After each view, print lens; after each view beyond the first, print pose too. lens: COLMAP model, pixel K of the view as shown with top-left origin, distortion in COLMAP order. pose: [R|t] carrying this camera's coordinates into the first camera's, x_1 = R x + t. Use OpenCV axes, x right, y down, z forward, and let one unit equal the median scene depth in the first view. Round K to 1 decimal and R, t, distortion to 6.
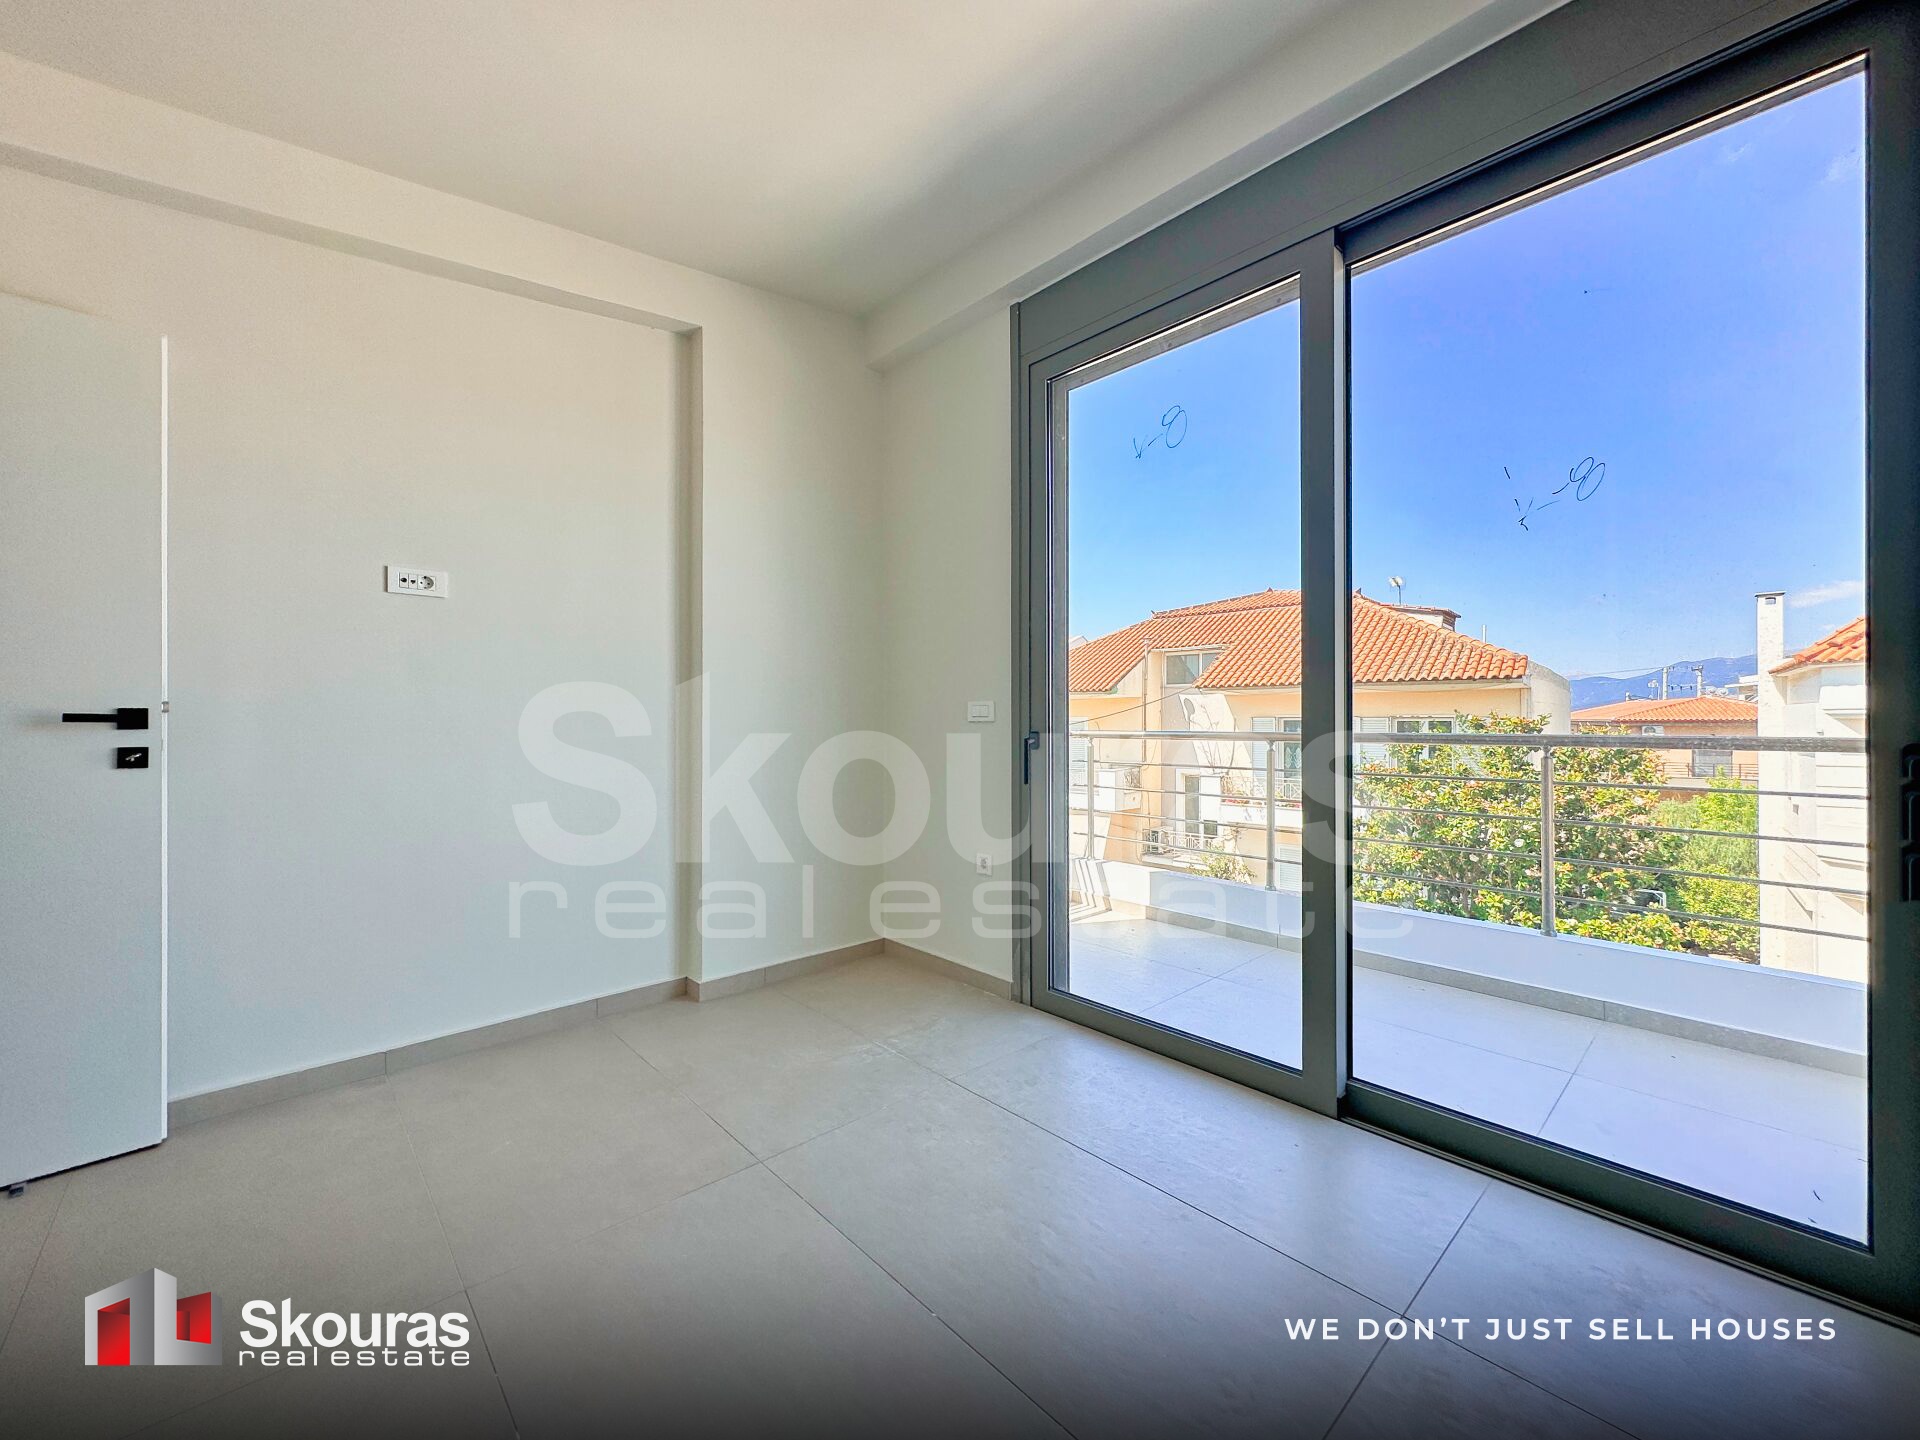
lens RADIAL K [[782.5, 0, 959.9], [0, 782.5, 715.0], [0, 0, 1]] dist [-0.002332, -0.000326]
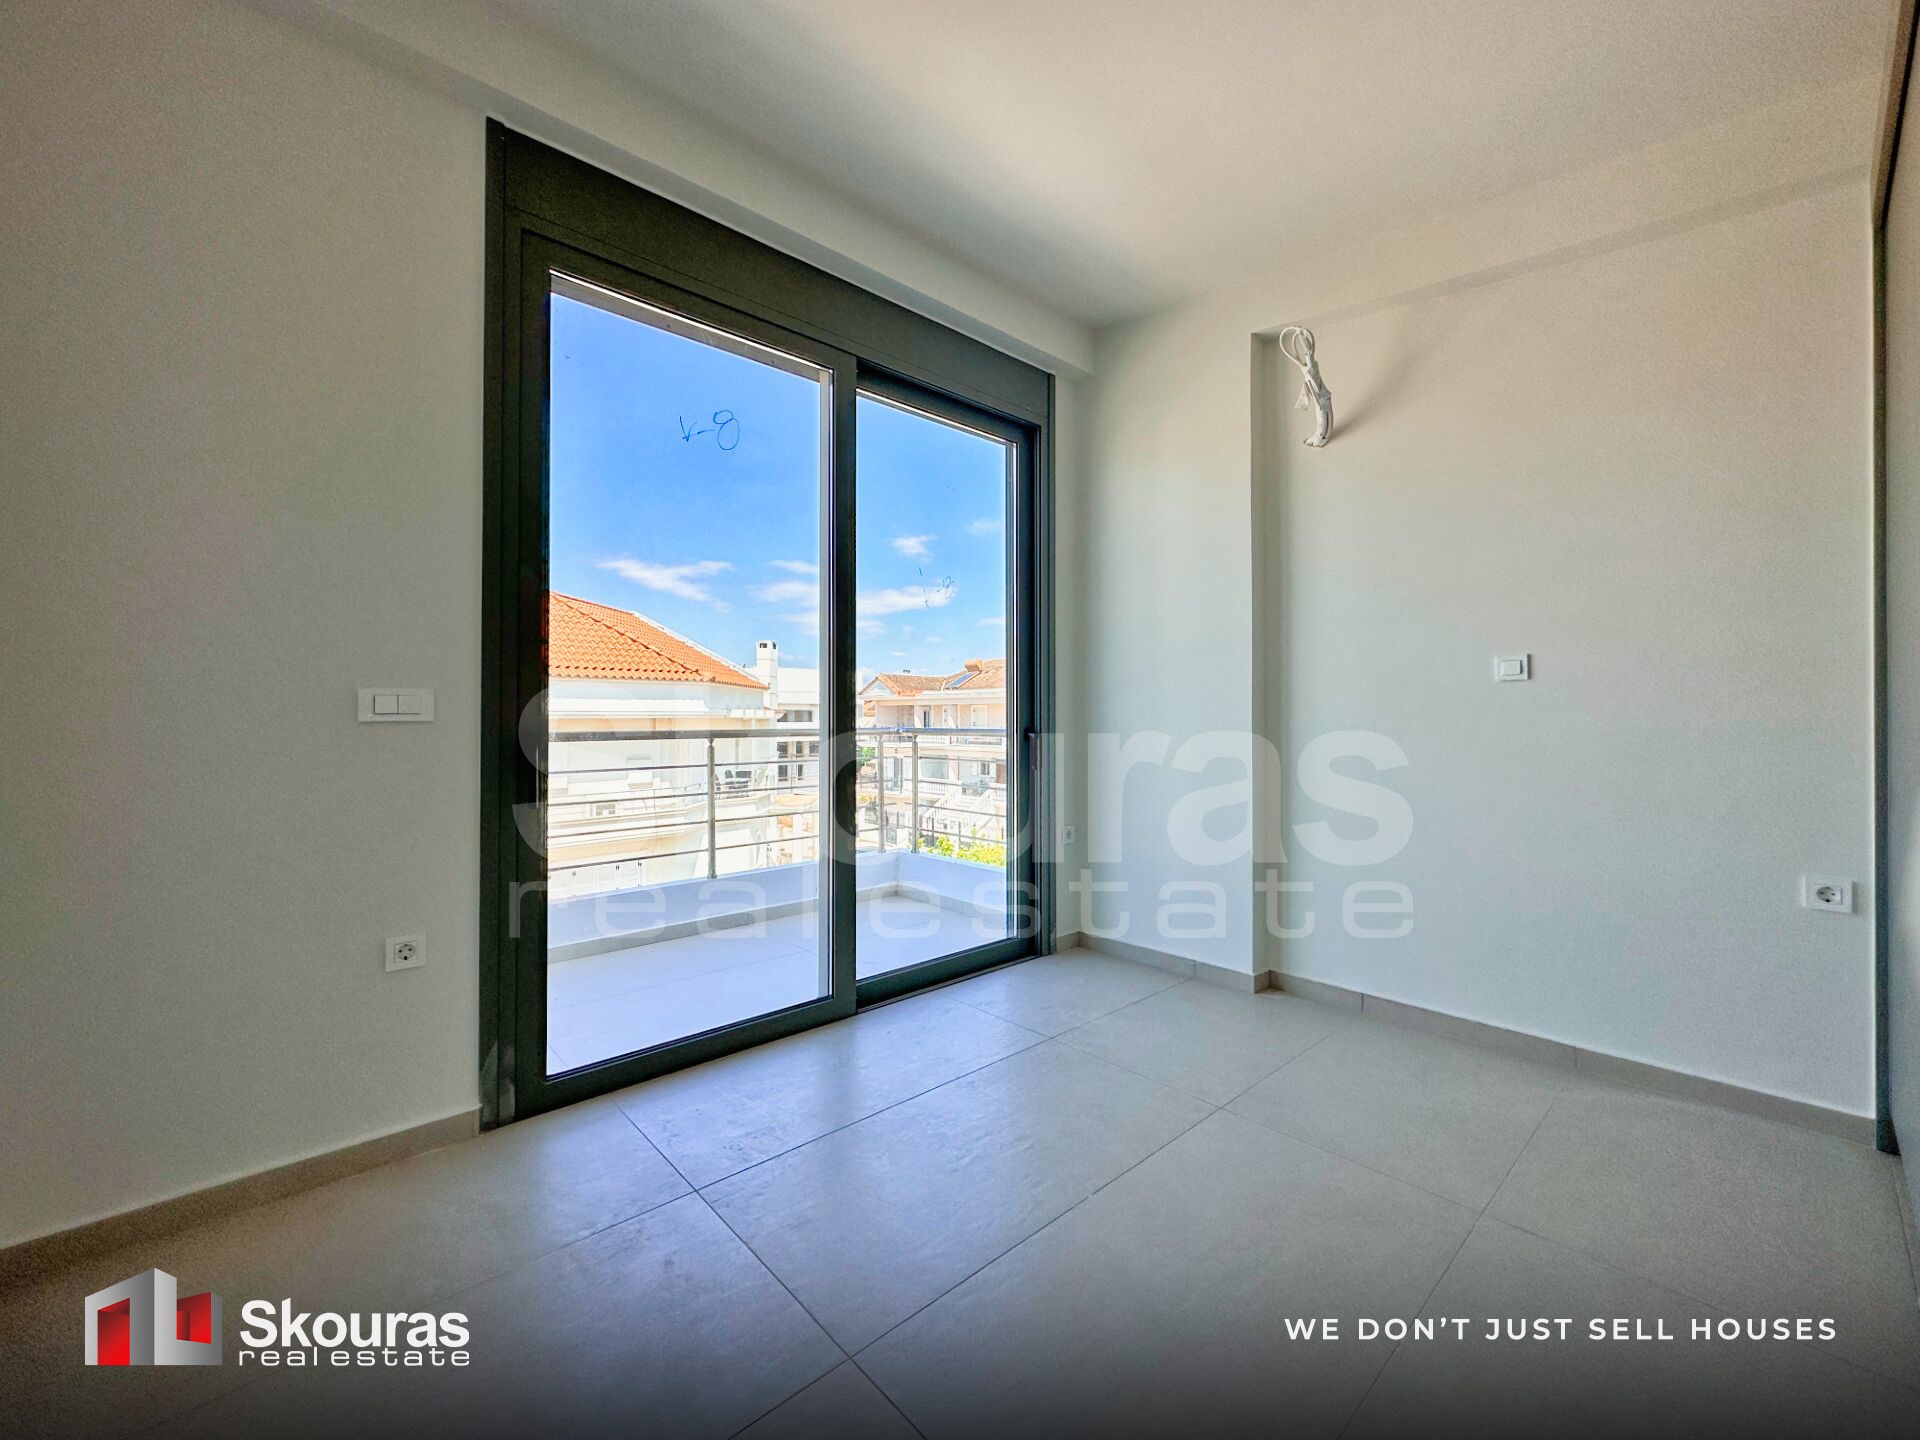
lens RADIAL K [[779.2, 0, 960.0], [0, 779.2, 720.0], [0, 0, 1]] dist [-0.001010, -0.000310]
pose [[-0.014080, -0.000687, 0.999901, -0.751894], [-0.002952, 0.999995, 0.000646, 0.005737], [-0.999897, -0.002943, -0.014082, 0.728528]]
